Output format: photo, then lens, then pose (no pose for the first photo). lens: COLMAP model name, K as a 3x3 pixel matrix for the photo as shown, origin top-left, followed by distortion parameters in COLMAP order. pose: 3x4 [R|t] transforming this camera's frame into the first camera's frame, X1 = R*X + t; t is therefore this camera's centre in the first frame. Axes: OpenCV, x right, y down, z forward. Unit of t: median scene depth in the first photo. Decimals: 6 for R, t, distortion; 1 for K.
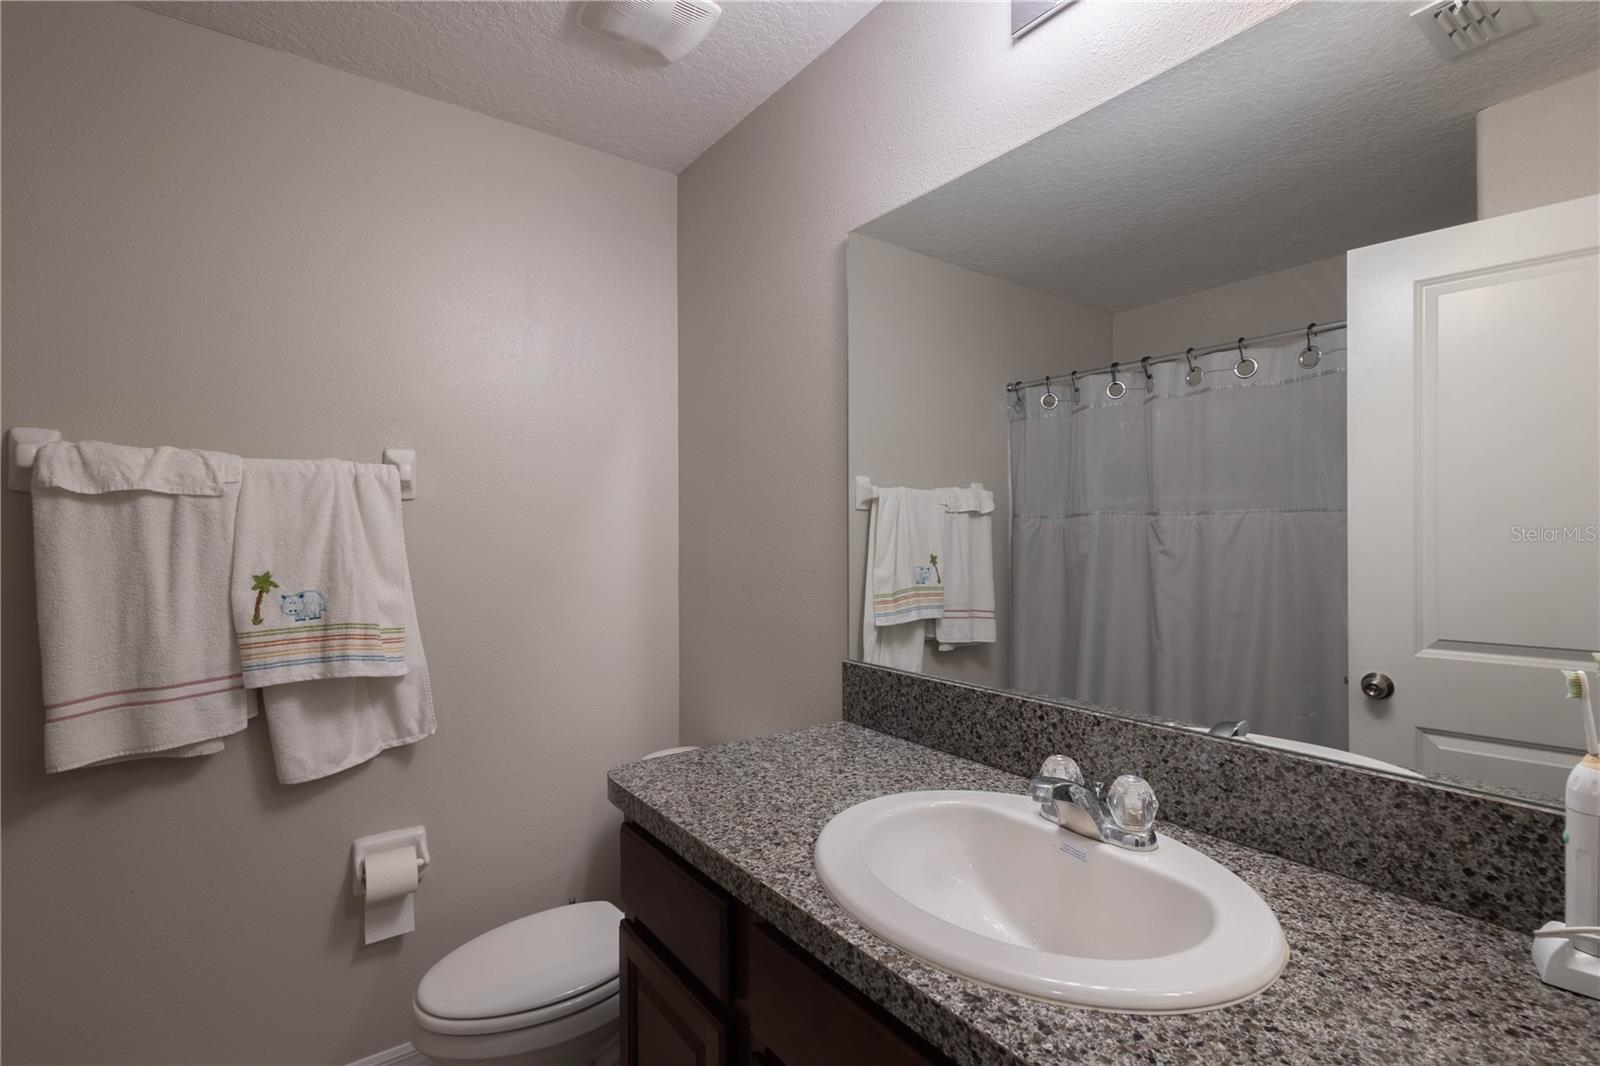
lens RADIAL K [[741.9, 0, 802.4], [0, 741.9, 531.3], [0, 0, 1]] dist [0.003168, -0.000126]
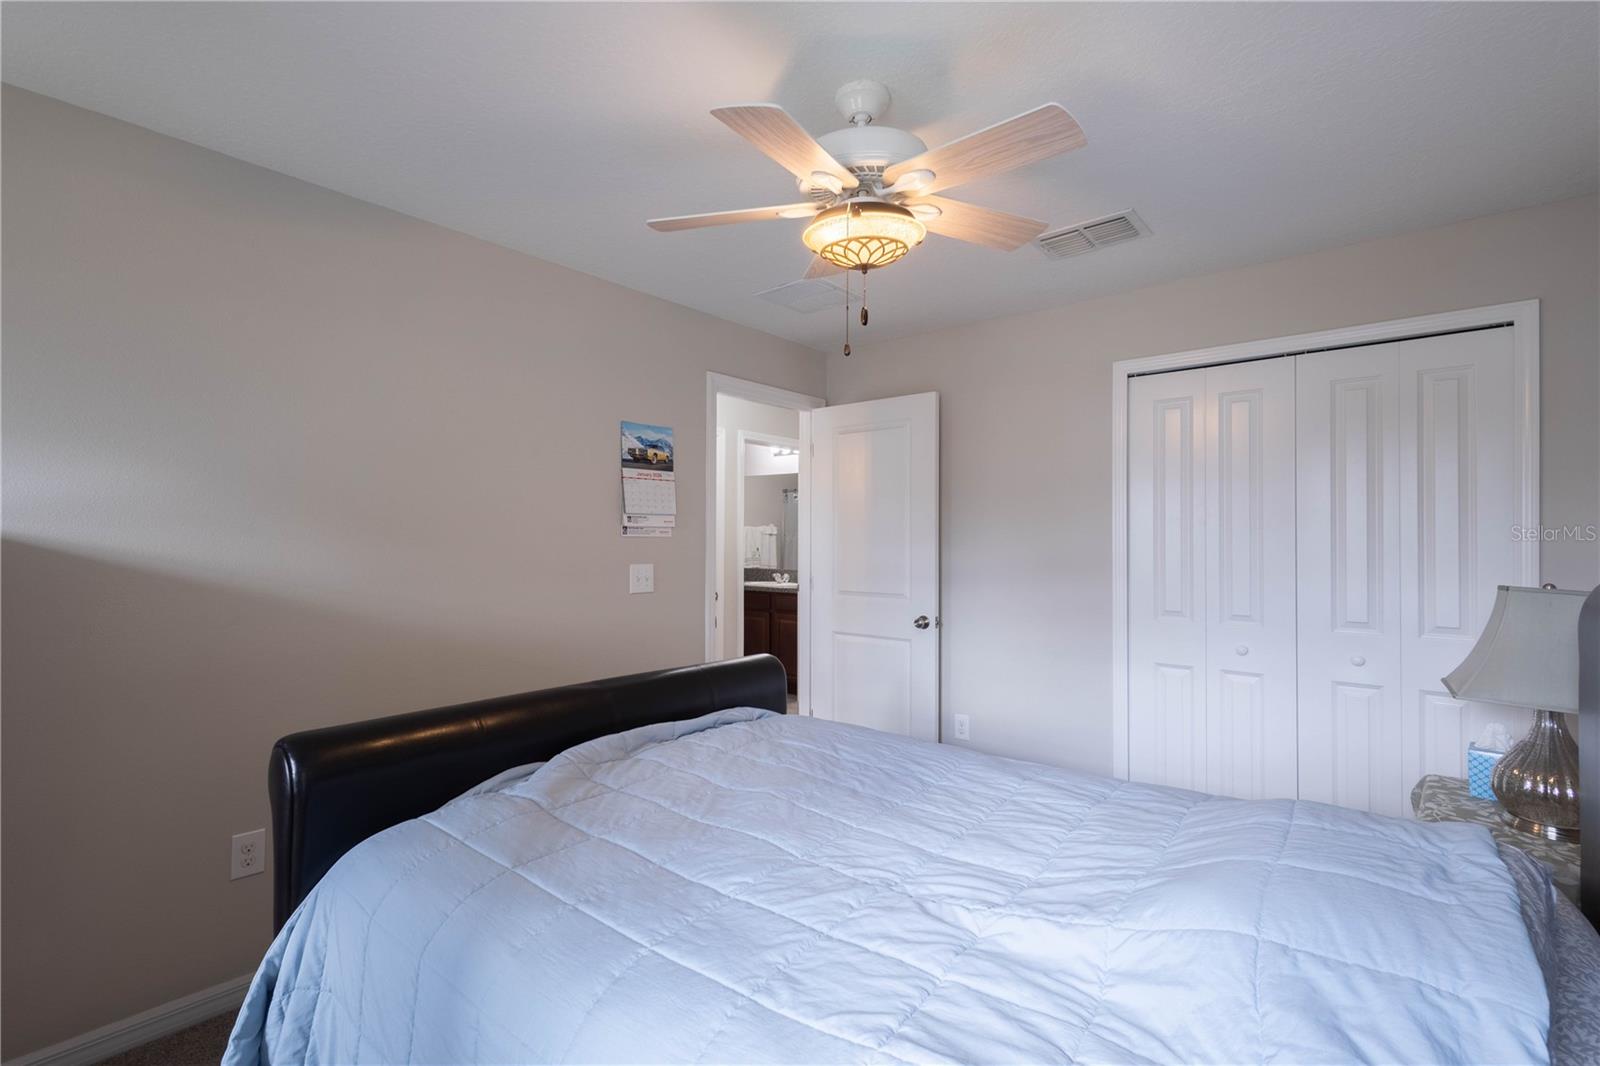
lens RADIAL K [[741.9, 0, 792.6], [0, 741.9, 537.1], [0, 0, 1]] dist [0.003168, -0.000126]
pose [[0.974585, 0.003916, 0.223984, -0.376349], [-0.001941, 0.999957, -0.009039, 0.015337], [-0.224010, 0.008375, 0.974551, -2.054269]]
